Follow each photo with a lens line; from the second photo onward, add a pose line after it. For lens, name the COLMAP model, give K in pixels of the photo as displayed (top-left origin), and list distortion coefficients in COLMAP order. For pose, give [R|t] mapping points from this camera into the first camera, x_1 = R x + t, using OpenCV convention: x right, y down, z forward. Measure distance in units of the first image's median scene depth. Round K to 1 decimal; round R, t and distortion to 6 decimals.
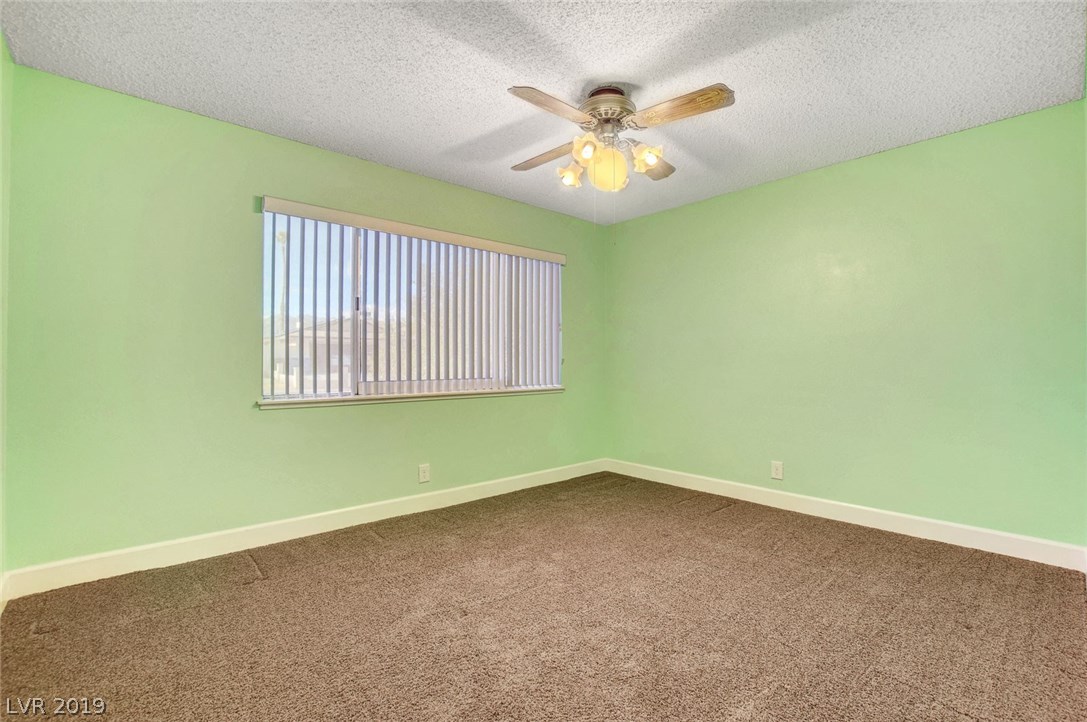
lens RADIAL K [[505.3, 0, 535.1], [0, 505.3, 362.9], [0, 0, 1]] dist [-0.035184, 0.004651]
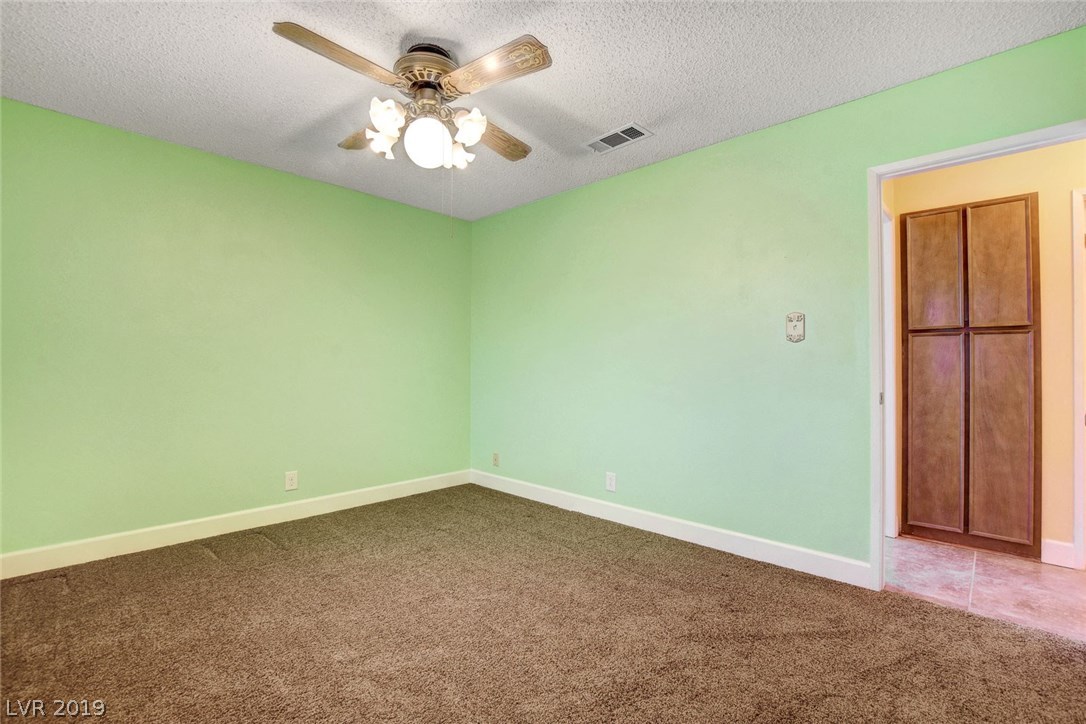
lens RADIAL K [[516.1, 0, 545.5], [0, 516.1, 360.6], [0, 0, 1]] dist [-0.011658, -0.001403]
pose [[-0.080022, -0.007236, 0.996767, -0.614389], [0.008841, 0.999929, 0.007969, -0.018353], [-0.996754, 0.009450, -0.079953, 0.704535]]
